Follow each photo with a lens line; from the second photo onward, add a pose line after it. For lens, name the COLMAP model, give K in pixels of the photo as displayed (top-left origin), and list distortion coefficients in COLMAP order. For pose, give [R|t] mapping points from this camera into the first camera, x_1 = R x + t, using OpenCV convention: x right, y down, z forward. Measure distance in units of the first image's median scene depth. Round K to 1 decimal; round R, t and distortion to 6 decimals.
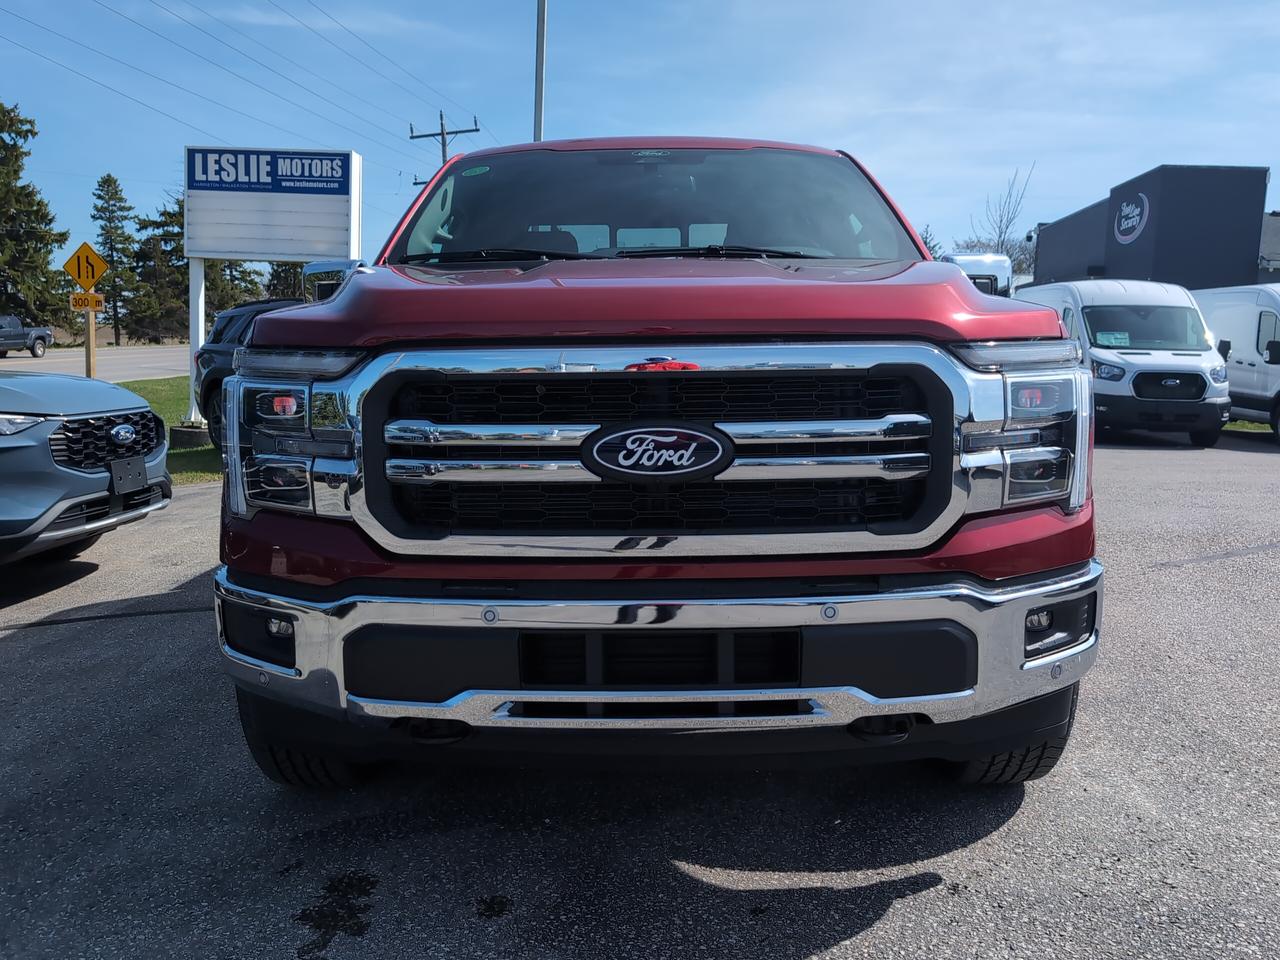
lens RADIAL K [[1054.5, 0, 640.1], [0, 1054.5, 430.2], [0, 0, 1]] dist [-0.004036, -0.004871]
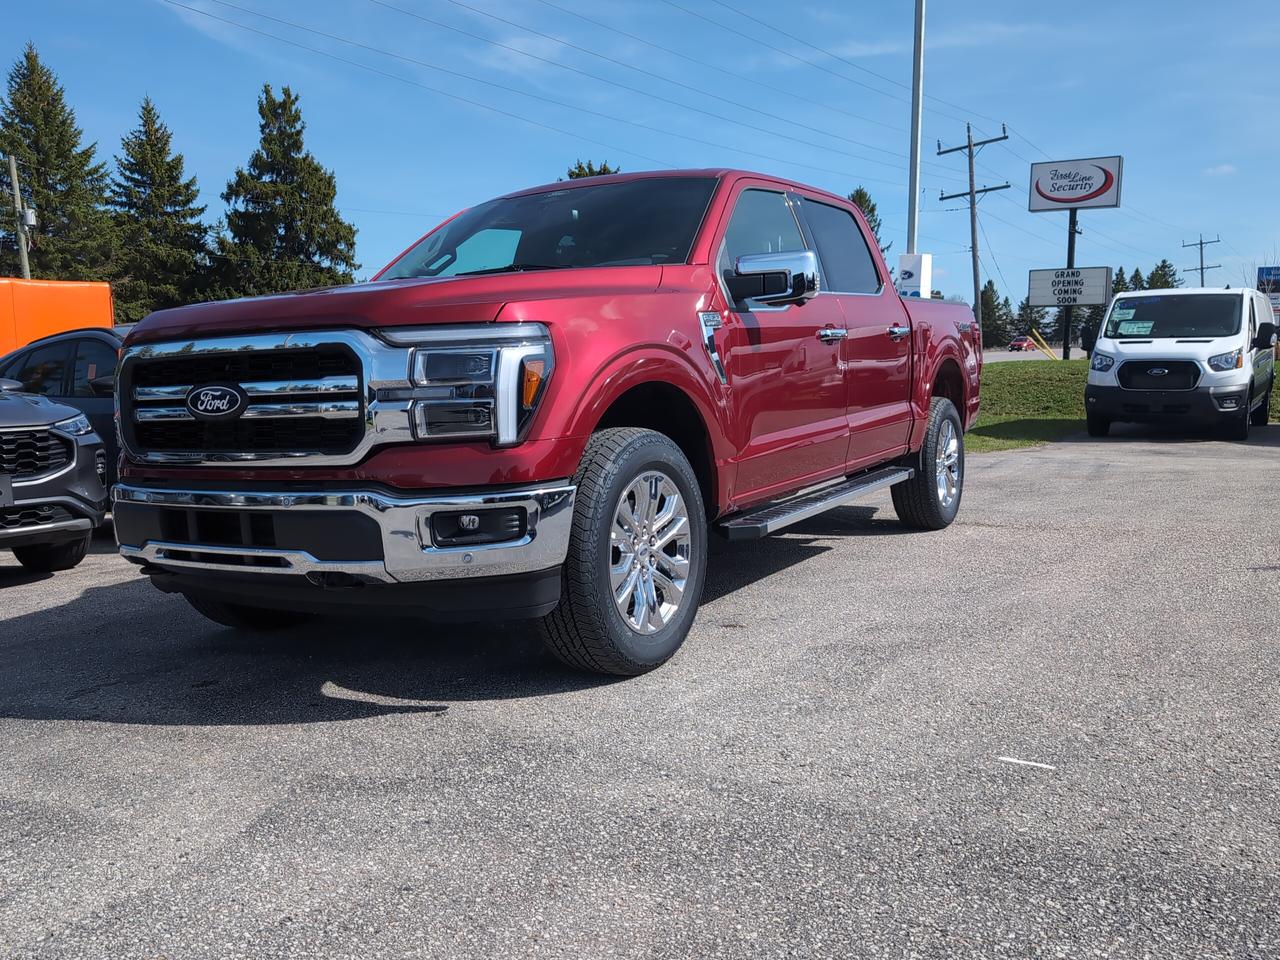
lens RADIAL K [[1052.7, 0, 640.0], [0, 1052.7, 480.0], [0, 0, 1]] dist [0.004391, -0.001626]
pose [[0.883952, 0.030473, -0.466583, 1.369787], [-0.018045, 0.999354, 0.031082, 0.079937], [0.467229, -0.019056, 0.883931, -0.144816]]
